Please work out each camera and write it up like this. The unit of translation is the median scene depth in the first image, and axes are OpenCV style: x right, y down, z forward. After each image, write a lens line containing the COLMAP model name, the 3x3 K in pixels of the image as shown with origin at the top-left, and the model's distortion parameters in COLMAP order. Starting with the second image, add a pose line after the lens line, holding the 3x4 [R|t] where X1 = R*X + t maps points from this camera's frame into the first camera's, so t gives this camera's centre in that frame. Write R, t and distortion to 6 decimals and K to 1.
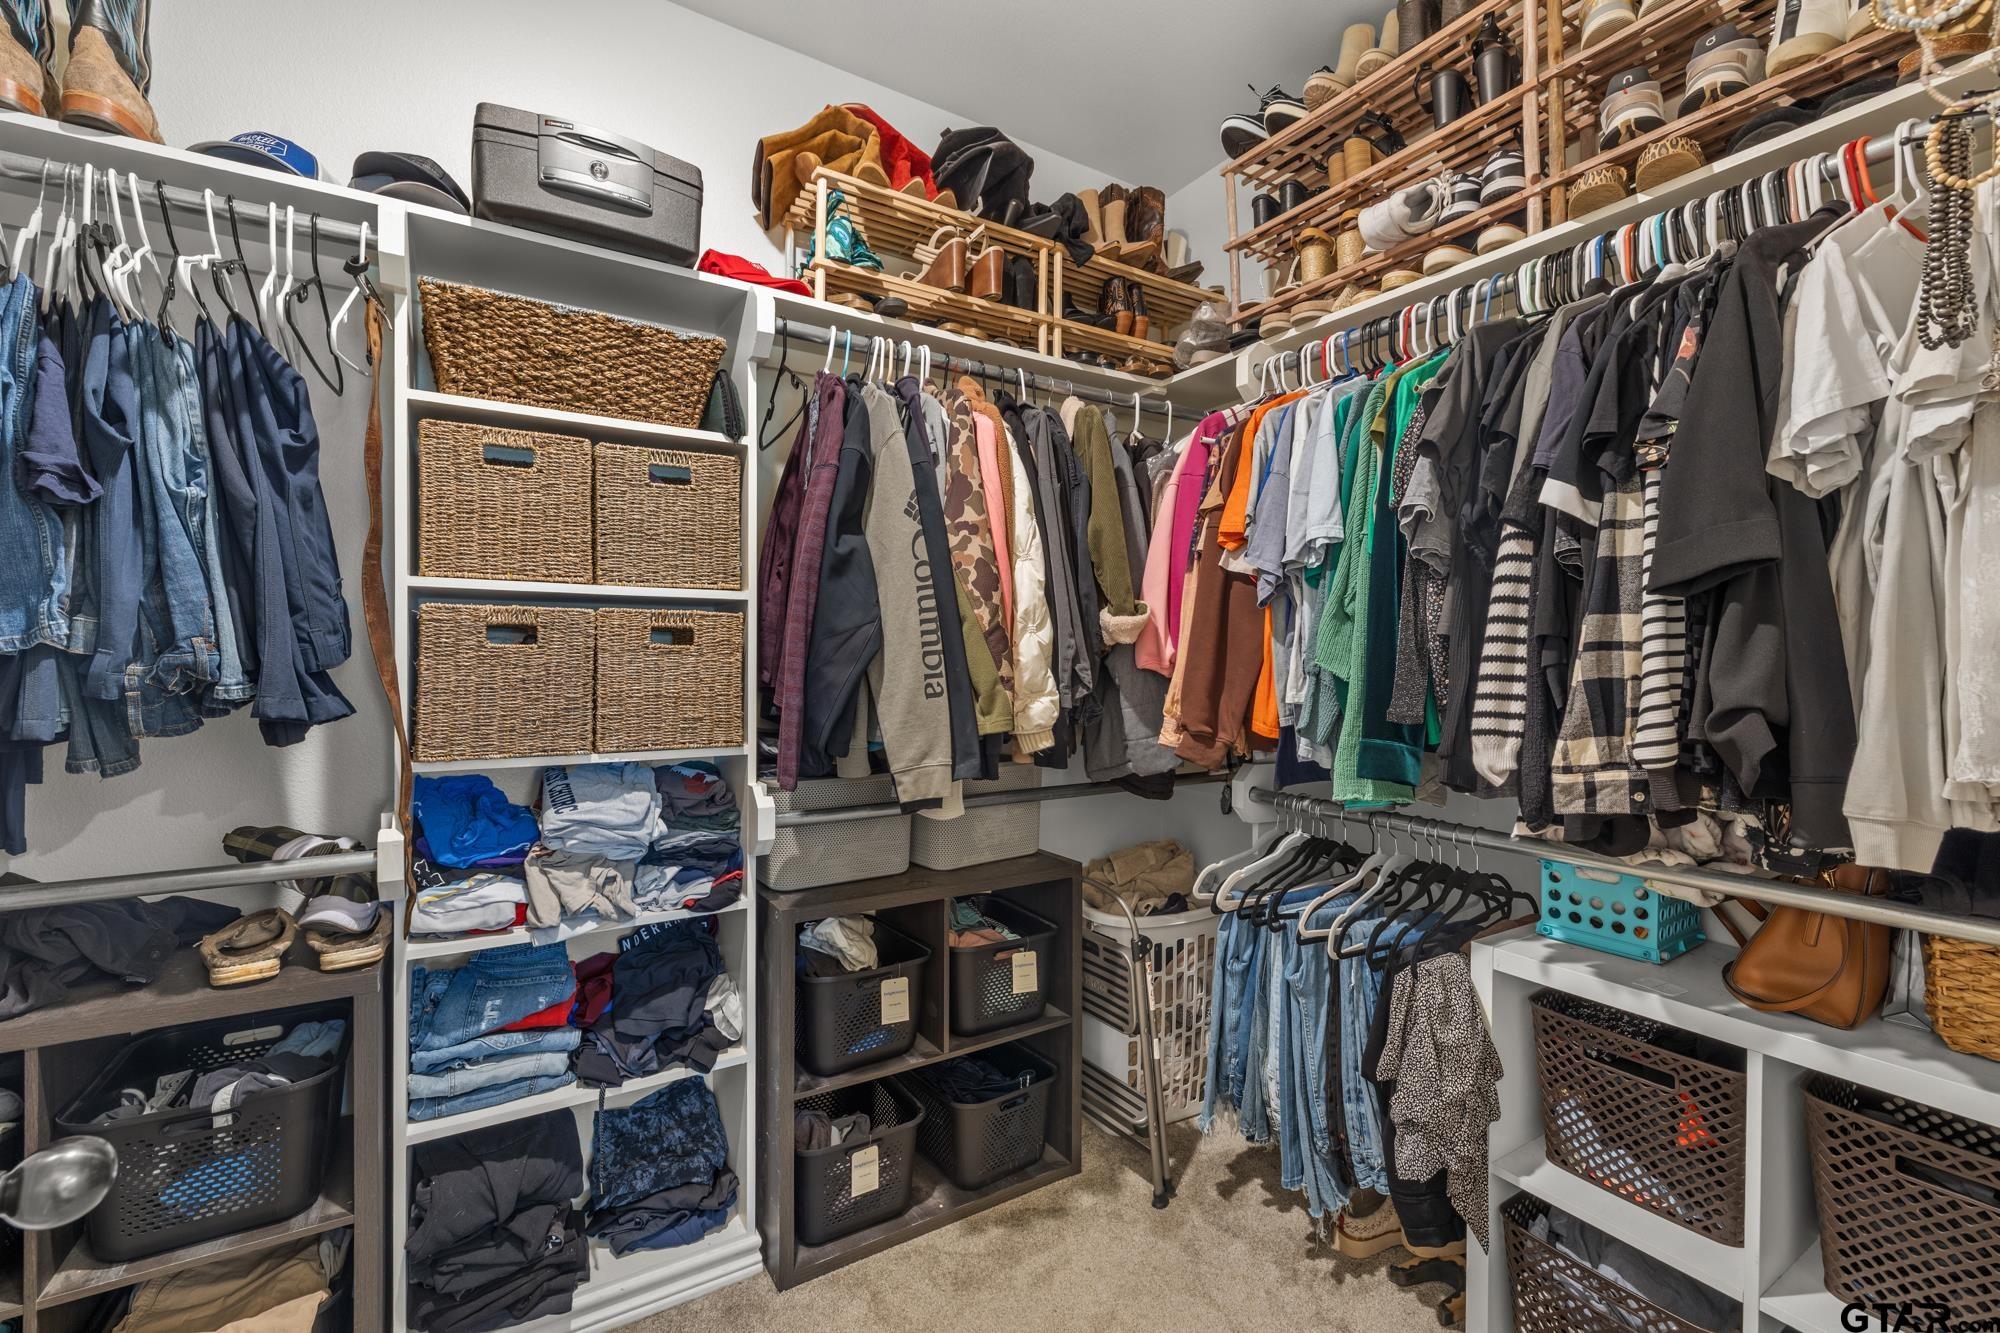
lens RADIAL K [[841.0, 0, 982.5], [0, 841.0, 660.9], [0, 0, 1]] dist [-0.000102, 0.000540]
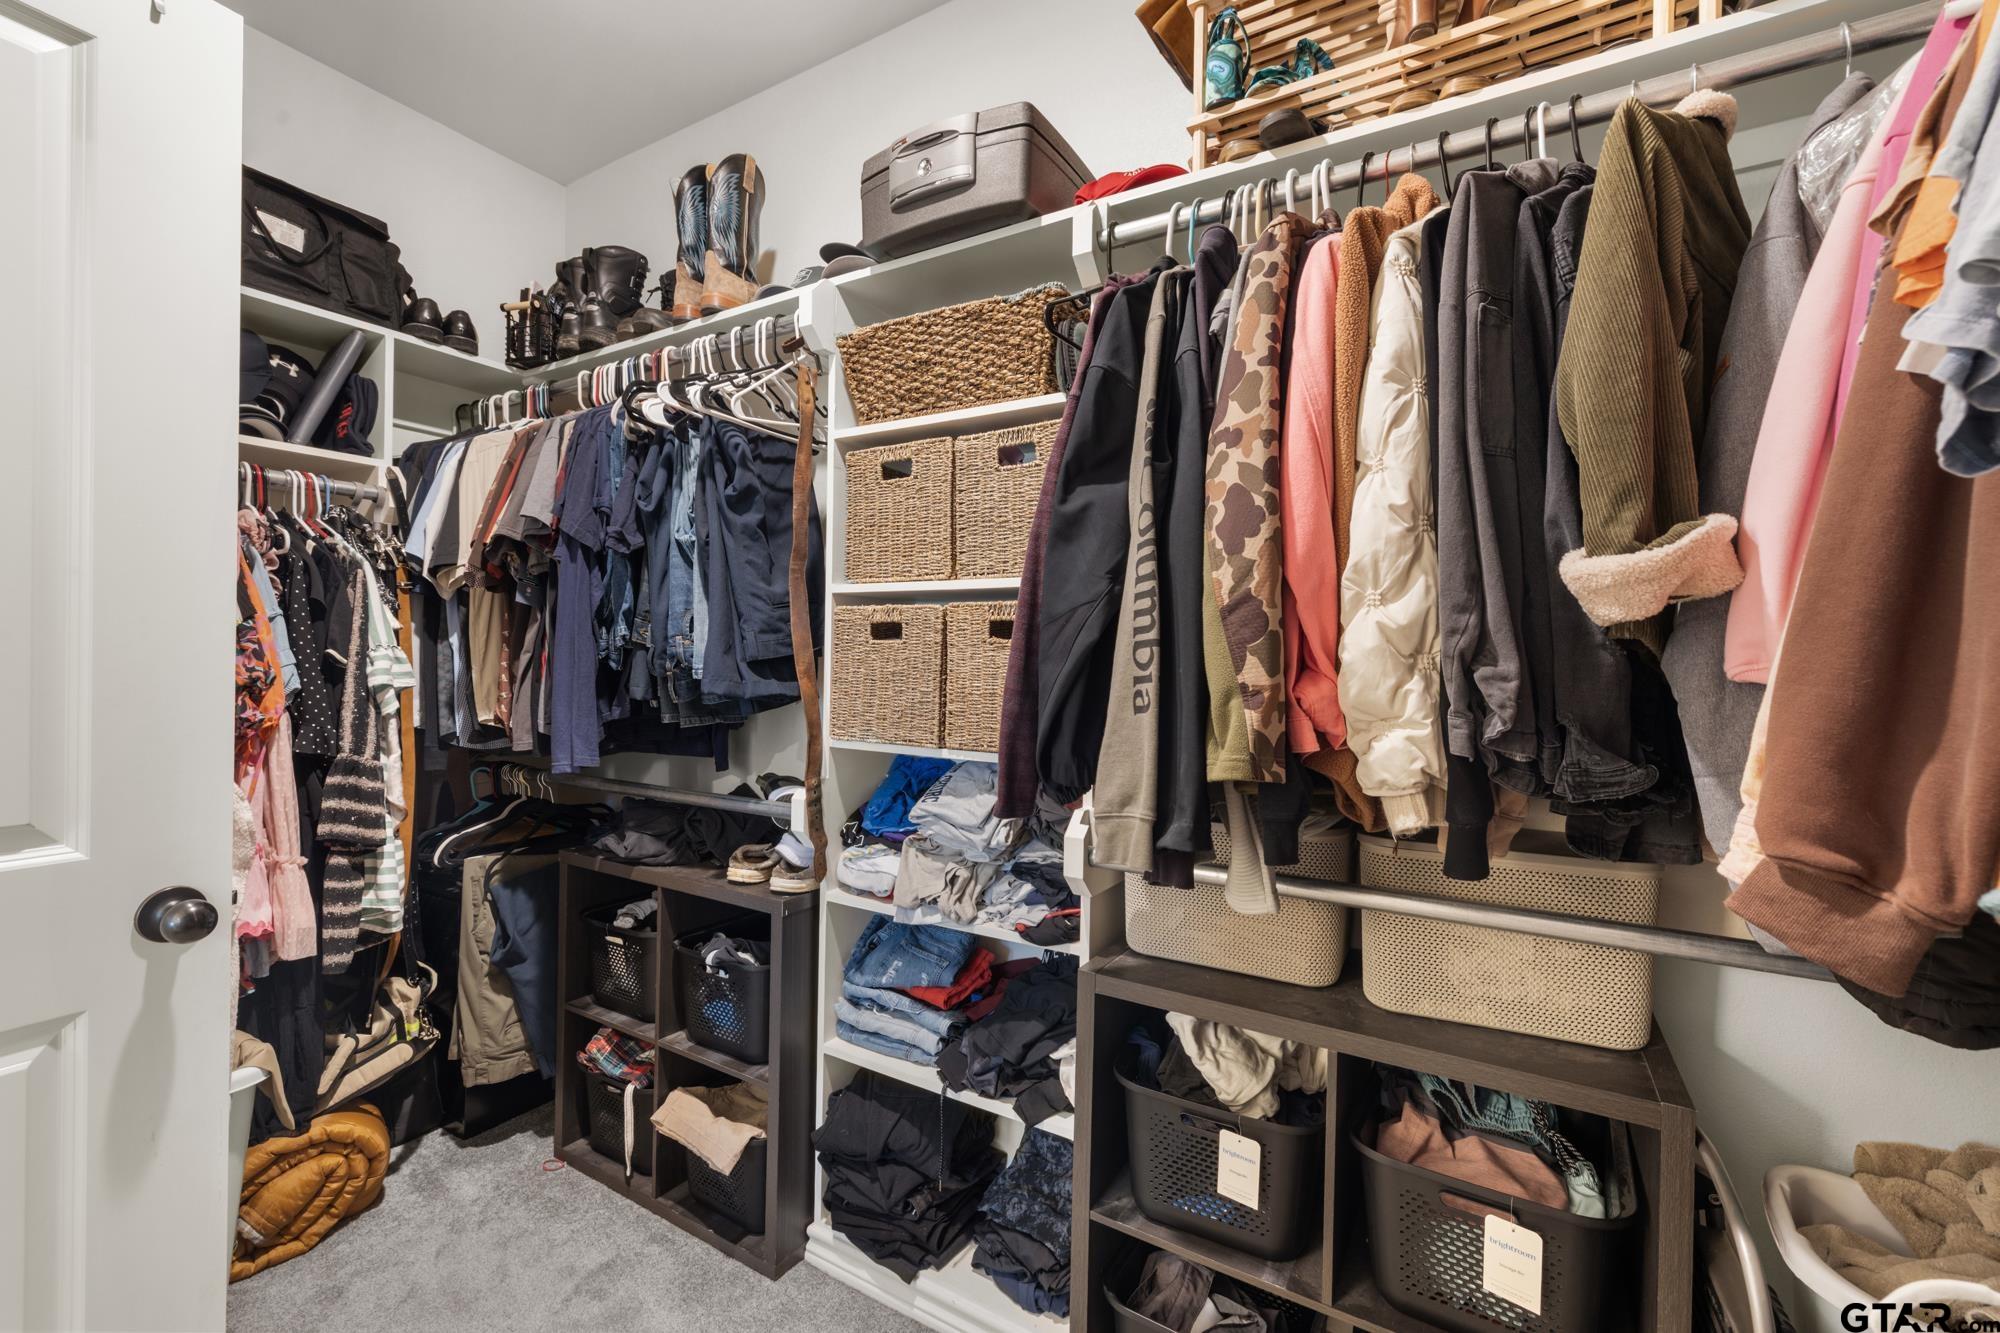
lens RADIAL K [[841.0, 0, 982.5], [0, 841.0, 660.9], [0, 0, 1]] dist [-0.000102, 0.000540]
pose [[0.453163, 0.006554, -0.891403, 0.451763], [-0.014405, 0.999896, 0.000028, 0.005033], [0.891311, 0.012828, 0.453211, 0.583109]]
